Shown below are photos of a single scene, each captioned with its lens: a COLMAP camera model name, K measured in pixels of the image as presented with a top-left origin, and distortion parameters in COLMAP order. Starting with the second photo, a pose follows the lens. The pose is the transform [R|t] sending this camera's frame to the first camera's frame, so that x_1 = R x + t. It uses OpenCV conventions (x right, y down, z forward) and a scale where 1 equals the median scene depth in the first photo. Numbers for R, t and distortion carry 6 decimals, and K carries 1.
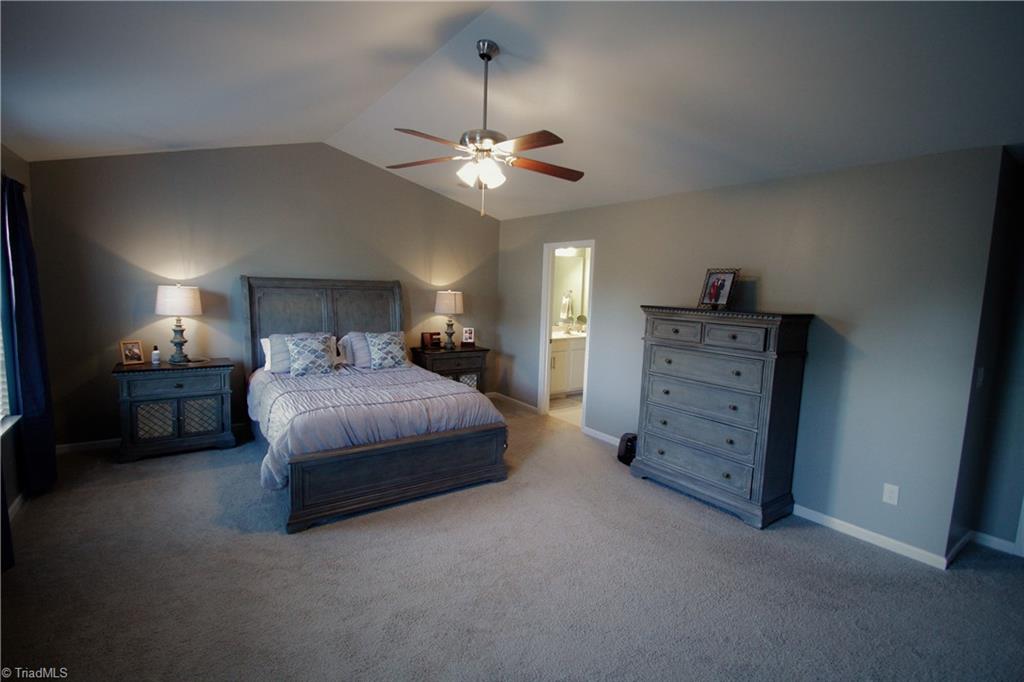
lens RADIAL K [[475.5, 0, 502.7], [0, 475.5, 338.6], [0, 0, 1]] dist [0.002480, -0.012275]
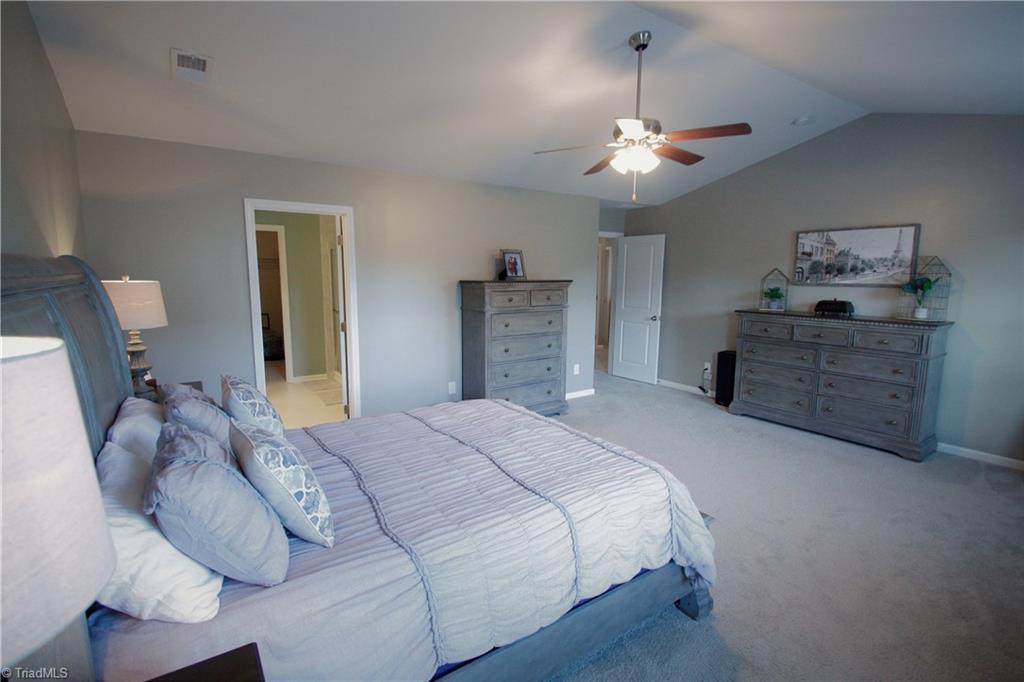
lens RADIAL K [[475.5, 0, 502.7], [0, 475.5, 338.6], [0, 0, 1]] dist [0.002480, -0.012275]
pose [[0.021139, -0.174999, 0.984342, -0.936581], [0.104086, 0.979597, 0.171920, -0.141020], [-0.994344, 0.098822, 0.038922, 1.043733]]
